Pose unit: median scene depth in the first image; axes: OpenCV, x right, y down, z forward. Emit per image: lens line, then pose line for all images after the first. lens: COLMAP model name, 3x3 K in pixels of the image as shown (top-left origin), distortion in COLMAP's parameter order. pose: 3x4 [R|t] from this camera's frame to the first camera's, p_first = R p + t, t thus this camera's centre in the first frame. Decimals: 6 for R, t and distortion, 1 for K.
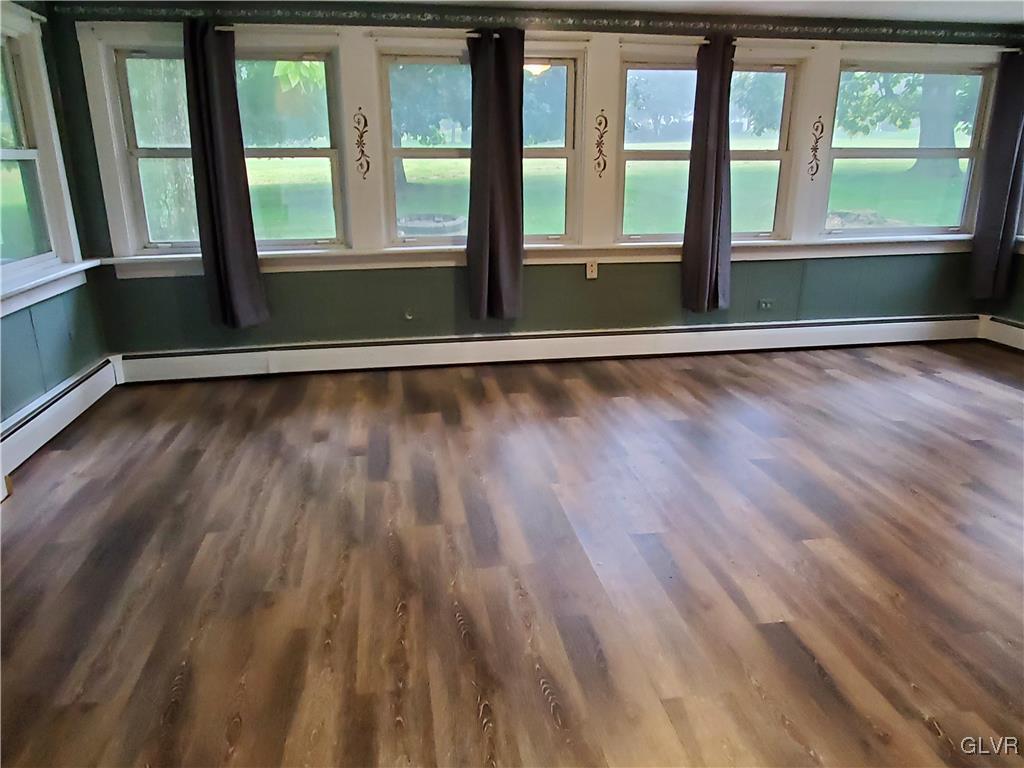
lens RADIAL K [[717.4, 0, 504.9], [0, 717.4, 385.7], [0, 0, 1]] dist [0.000613, -0.012611]
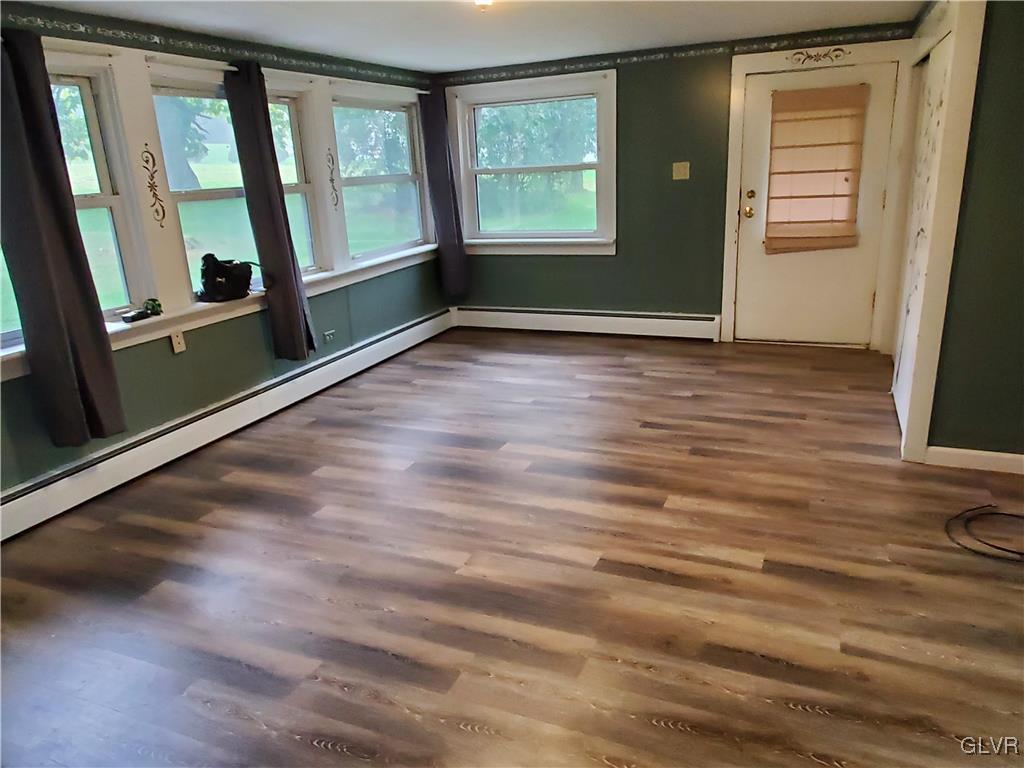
lens RADIAL K [[717.4, 0, 506.7], [0, 717.4, 394.6], [0, 0, 1]] dist [0.000613, -0.012611]
pose [[0.547792, -0.278937, 0.788745, -0.331658], [0.292945, 0.947048, 0.131467, -0.104111], [-0.783650, 0.159043, 0.600498, 0.242299]]
